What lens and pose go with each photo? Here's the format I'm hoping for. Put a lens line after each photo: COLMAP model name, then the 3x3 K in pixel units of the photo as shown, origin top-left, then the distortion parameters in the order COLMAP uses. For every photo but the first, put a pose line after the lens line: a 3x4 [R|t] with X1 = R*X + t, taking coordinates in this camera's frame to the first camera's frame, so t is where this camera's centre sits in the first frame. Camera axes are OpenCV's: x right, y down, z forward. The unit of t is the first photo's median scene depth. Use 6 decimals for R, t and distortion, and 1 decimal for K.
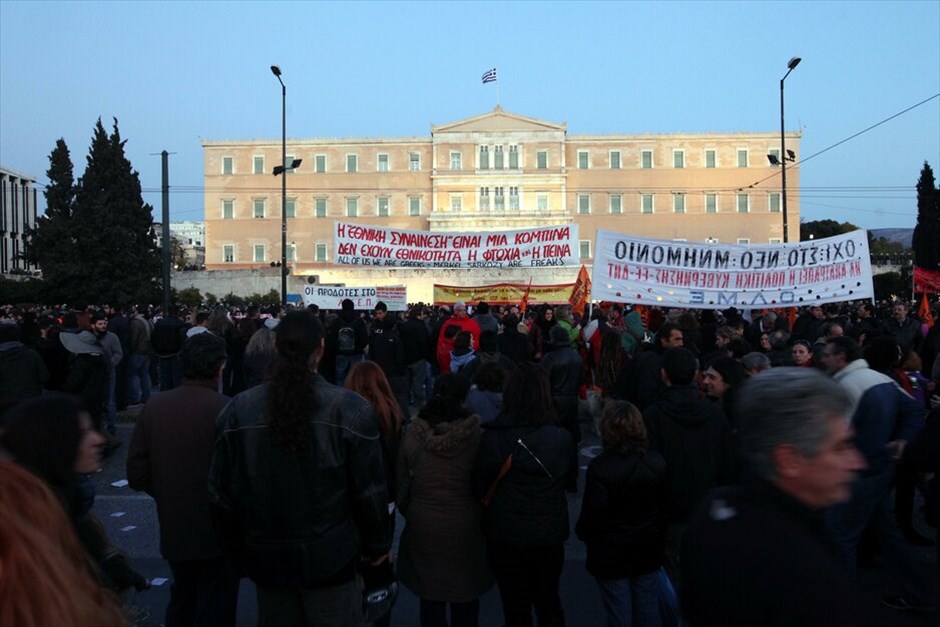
lens RADIAL K [[666.5, 0, 475.2], [0, 666.5, 341.6], [0, 0, 1]] dist [-0.010181, 0.019379]
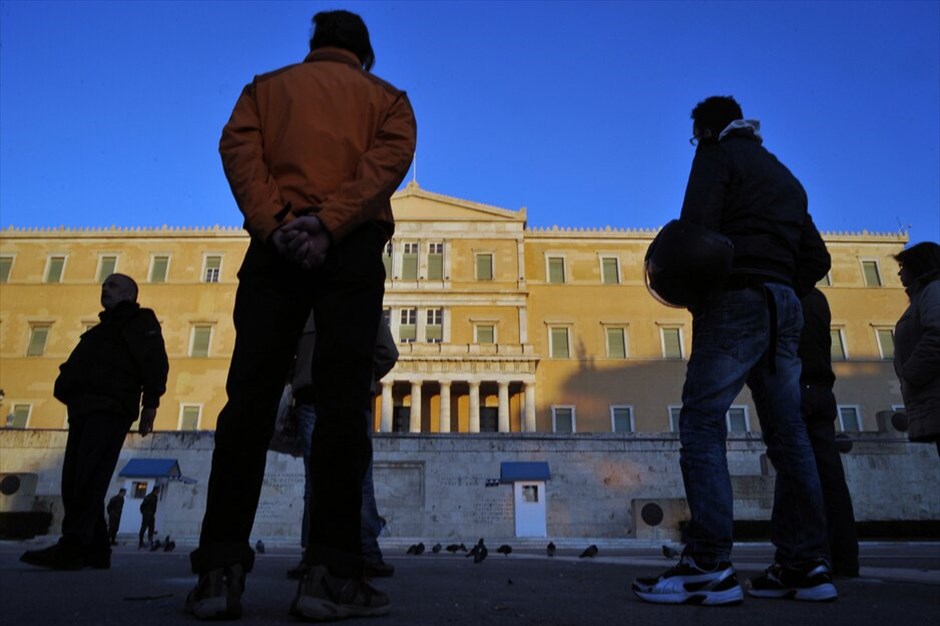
lens RADIAL K [[673.2, 0, 464.2], [0, 673.2, 307.6], [0, 0, 1]] dist [-0.052732, 0.010015]
pose [[0.999879, 0.012636, 0.009127, 0.123948], [-0.008097, 0.921376, -0.388587, -0.019783], [-0.013320, 0.388466, 0.921367, 0.762147]]
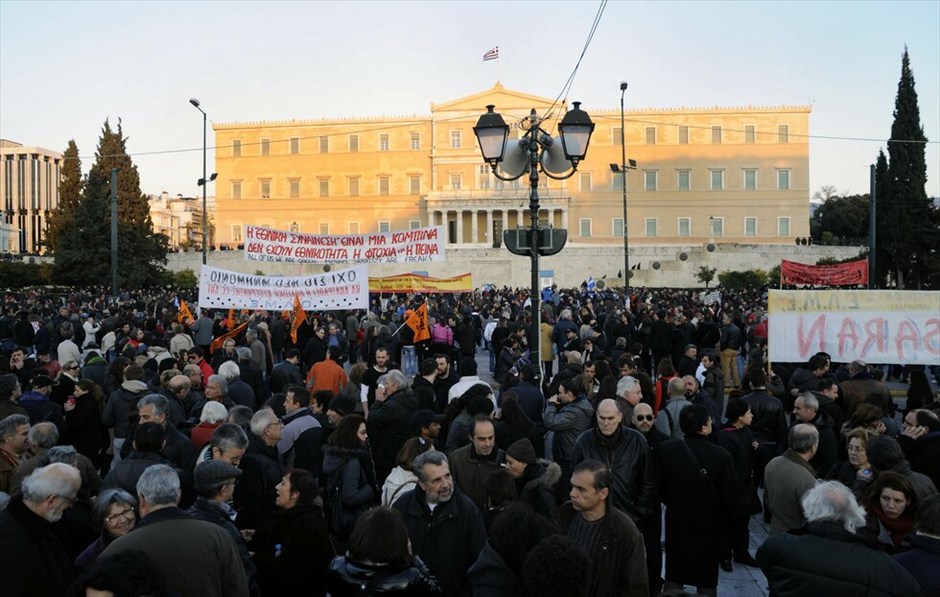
lens RADIAL K [[719.4, 0, 470.2], [0, 719.4, 305.5], [0, 0, 1]] dist [-0.080194, 0.007226]
pose [[0.995739, 0.004747, -0.092094, 0.148493], [-0.006083, 0.999880, -0.014231, -0.011338], [0.092015, 0.014731, 0.995649, -0.101449]]
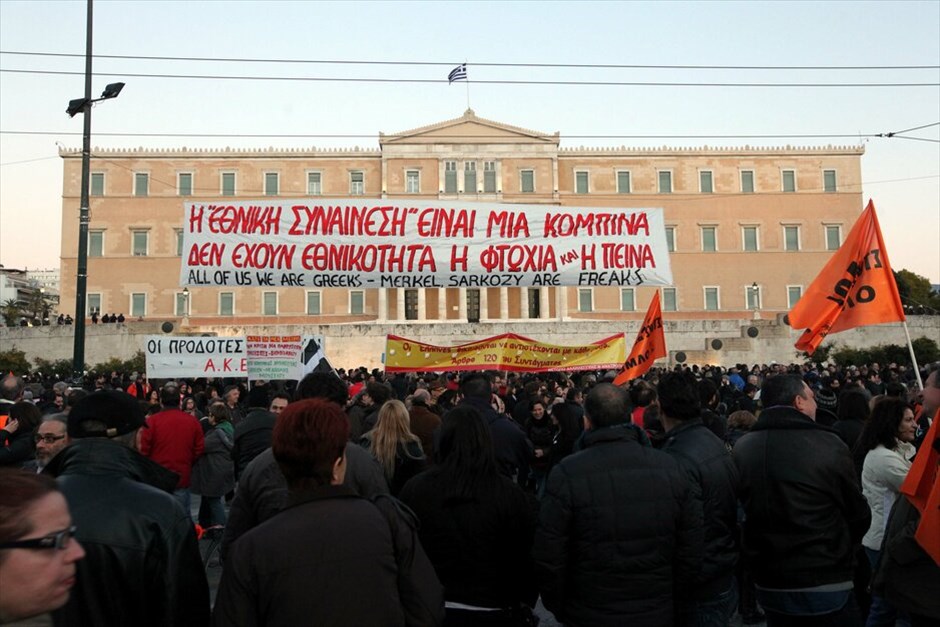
lens RADIAL K [[803.2, 0, 473.2], [0, 803.2, 308.1], [0, 0, 1]] dist [0.011604, 0.008791]
pose [[0.998715, -0.001749, 0.050657, -0.011721], [0.008849, 0.990073, -0.140273, -0.006460], [-0.049909, 0.140541, 0.988816, 0.203287]]
